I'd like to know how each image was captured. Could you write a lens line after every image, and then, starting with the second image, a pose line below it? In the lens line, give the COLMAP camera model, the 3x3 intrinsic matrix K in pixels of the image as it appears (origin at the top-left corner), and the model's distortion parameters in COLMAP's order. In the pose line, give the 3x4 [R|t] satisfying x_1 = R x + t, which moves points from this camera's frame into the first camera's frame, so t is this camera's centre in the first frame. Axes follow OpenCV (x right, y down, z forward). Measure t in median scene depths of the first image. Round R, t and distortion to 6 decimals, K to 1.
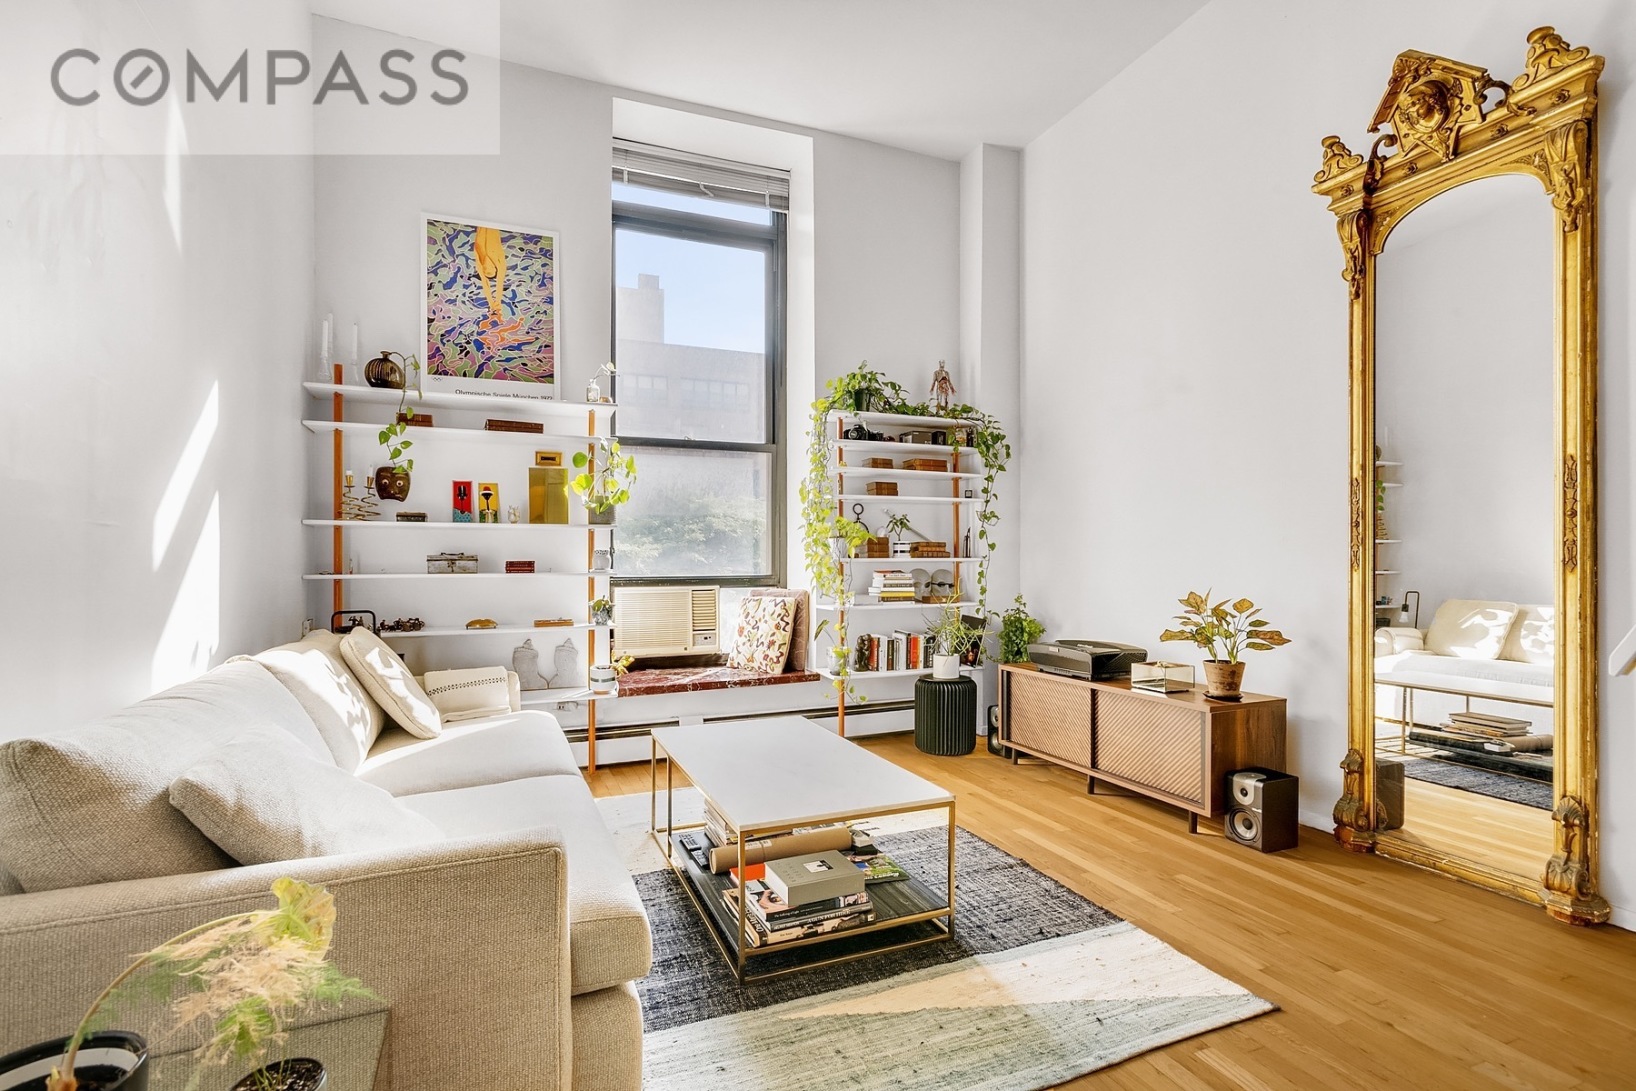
lens RADIAL K [[781.5, 0, 816.4], [0, 781.5, 551.7], [0, 0, 1]] dist [0.005619, -0.000023]
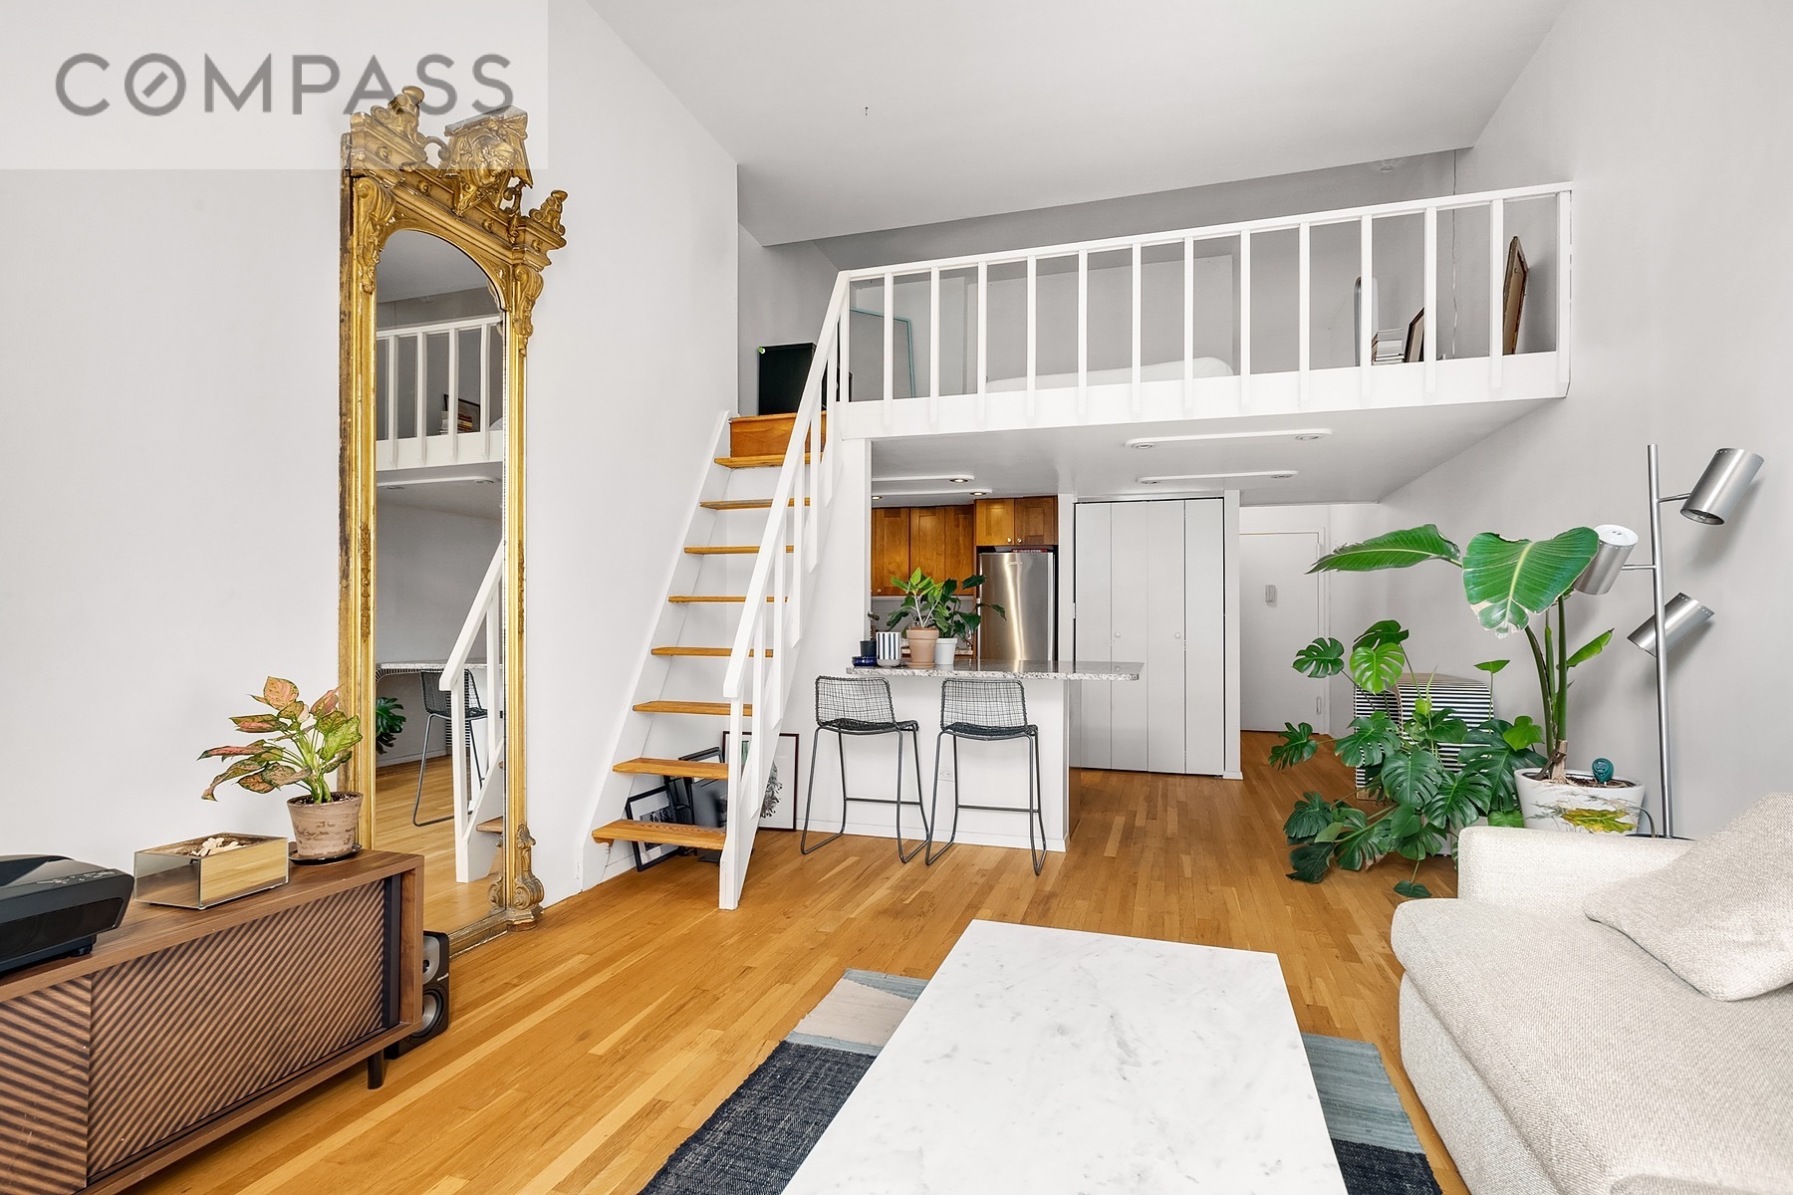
lens RADIAL K [[856.5, 0, 896.9], [0, 856.5, 611.5], [0, 0, 1]] dist [0.005619, -0.000023]
pose [[-0.765415, 0.010576, 0.643450, -0.192651], [-0.006805, 0.999676, -0.024525, 0.010507], [-0.643501, -0.023150, -0.765095, 0.997332]]
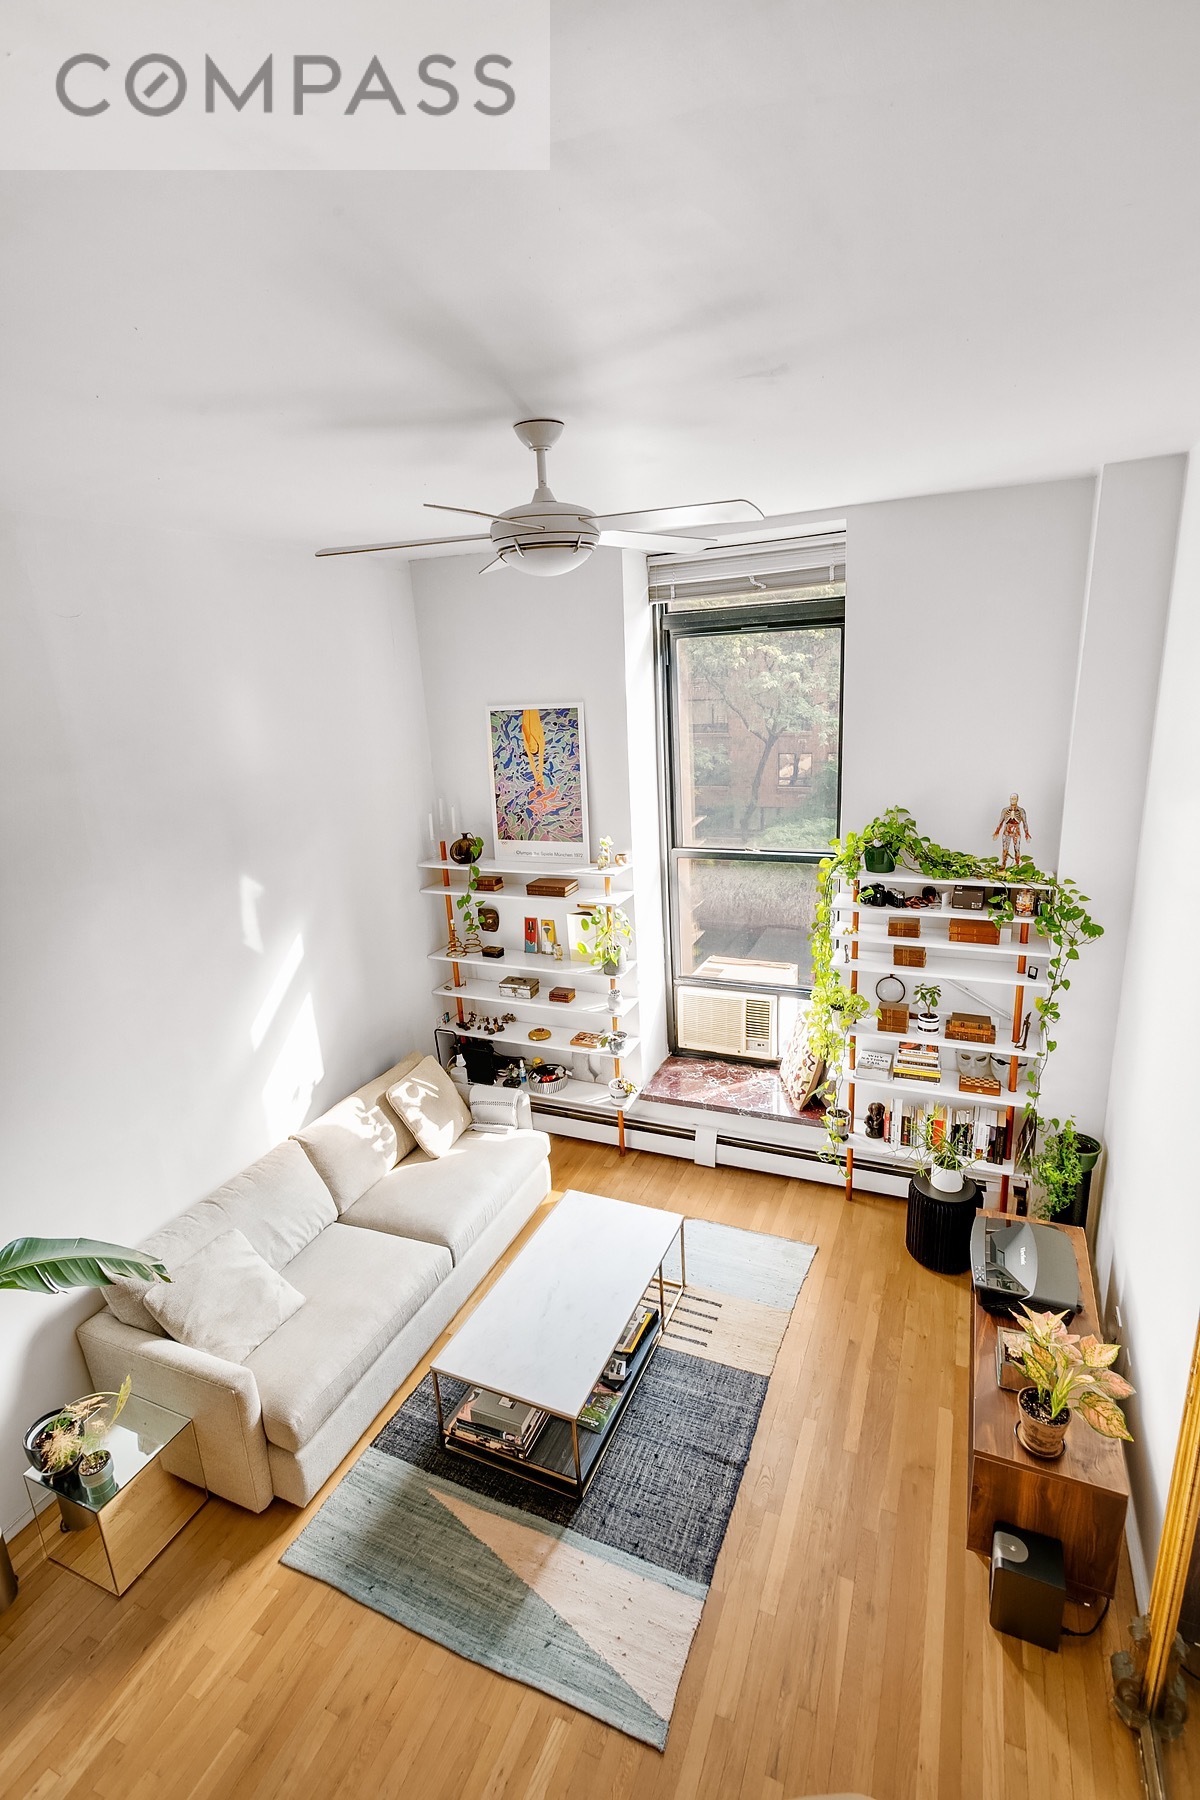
lens RADIAL K [[859.9, 0, 590.1], [0, 859.9, 899.7], [0, 0, 1]] dist [0.005619, -0.000023]
pose [[0.679665, 0.161121, -0.715609, 0.608814], [0.068562, 0.957353, 0.280668, -0.506253], [0.730312, -0.239824, 0.639632, 0.188898]]
